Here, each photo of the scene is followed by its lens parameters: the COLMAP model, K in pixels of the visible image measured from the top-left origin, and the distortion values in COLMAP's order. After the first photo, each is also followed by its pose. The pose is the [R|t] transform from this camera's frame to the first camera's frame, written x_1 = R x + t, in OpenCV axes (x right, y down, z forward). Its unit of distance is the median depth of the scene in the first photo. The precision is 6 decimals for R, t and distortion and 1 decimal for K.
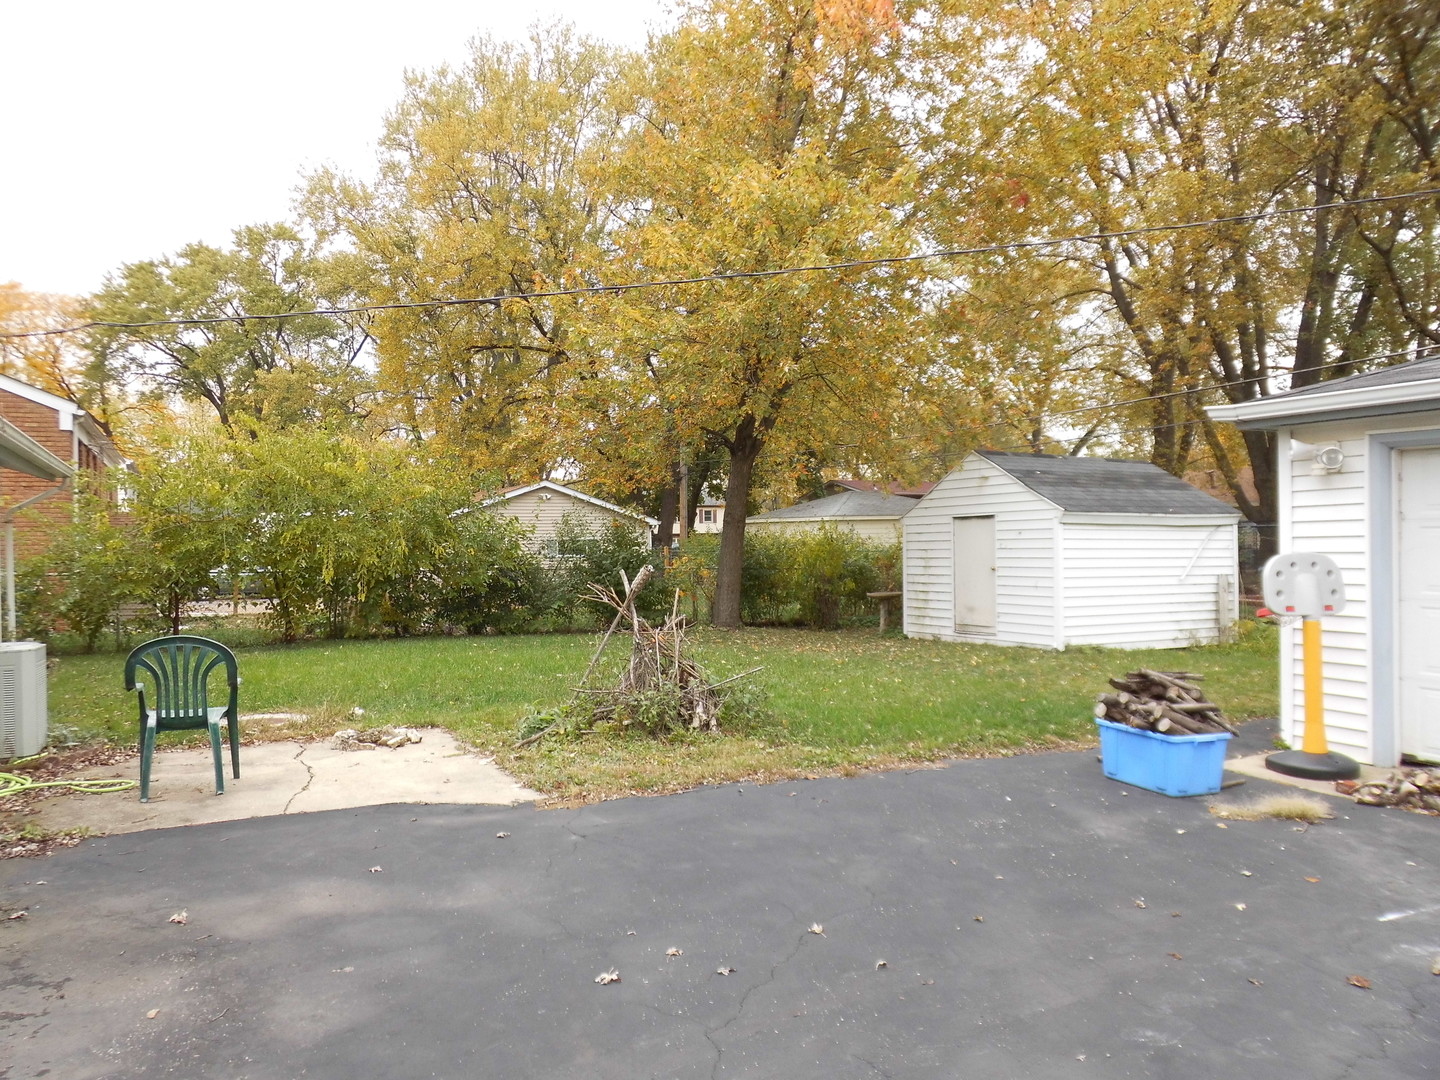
lens RADIAL K [[1037.1, 0, 720.0], [0, 1037.1, 540.0], [0, 0, 1]] dist [0.006779, 0.003856]
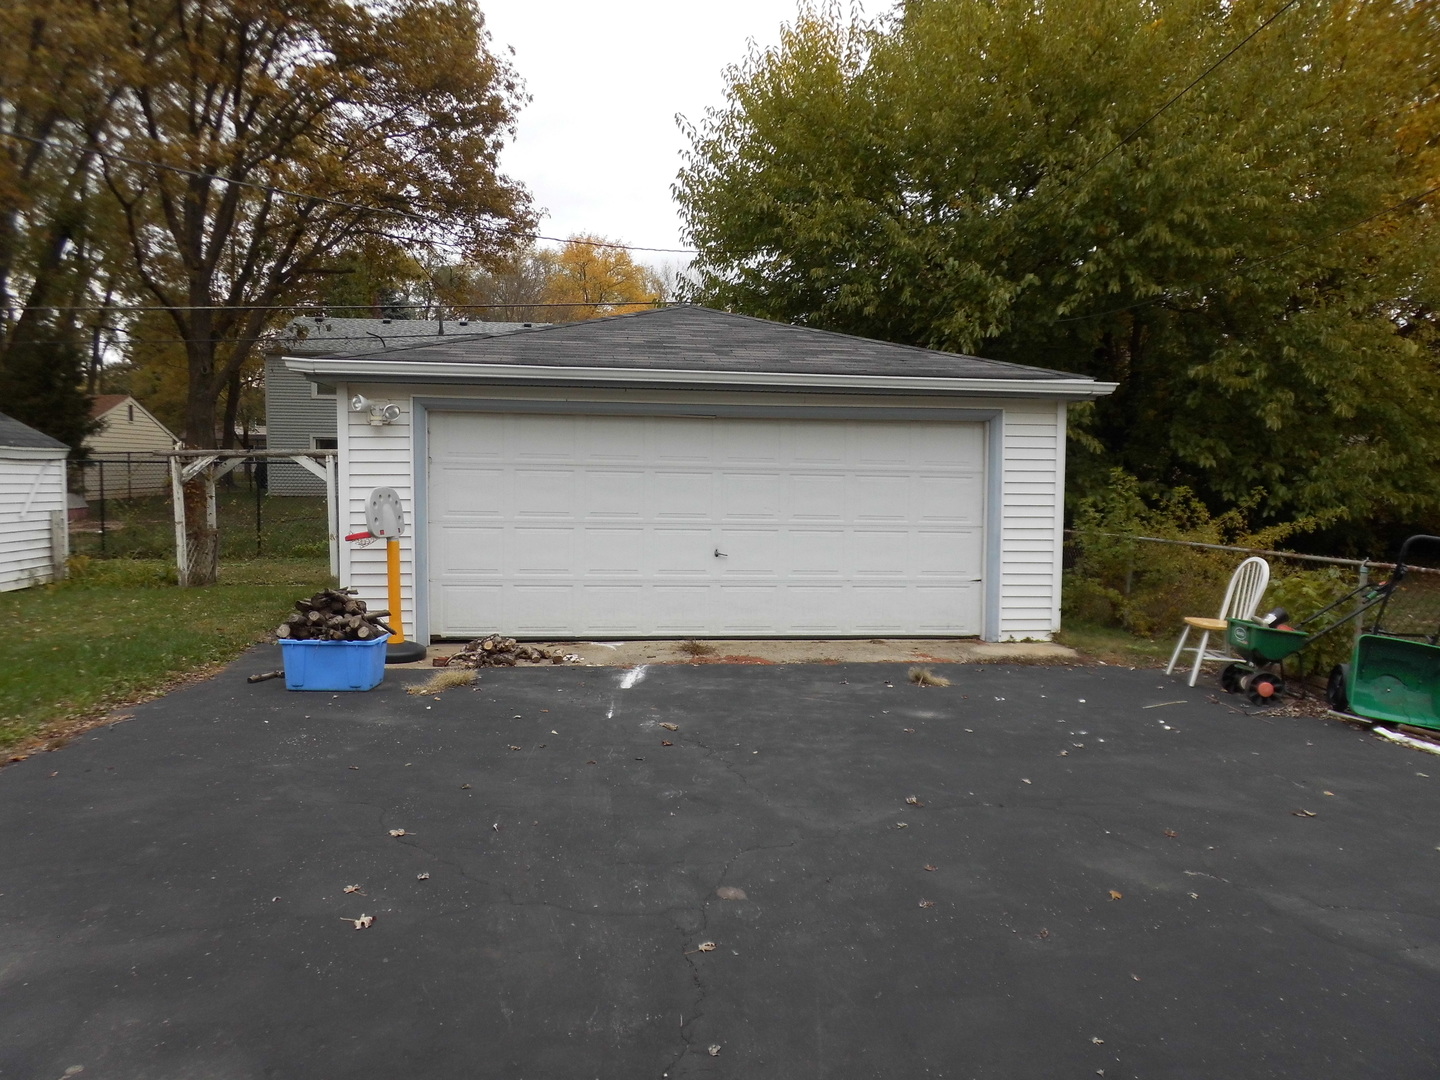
lens RADIAL K [[1037.1, 0, 720.0], [0, 1037.1, 540.0], [0, 0, 1]] dist [0.006779, 0.003856]
pose [[0.325895, -0.043994, 0.944382, -0.518209], [-0.013416, 0.998601, 0.051150, 0.006323], [-0.945311, -0.029340, 0.324849, 0.217959]]
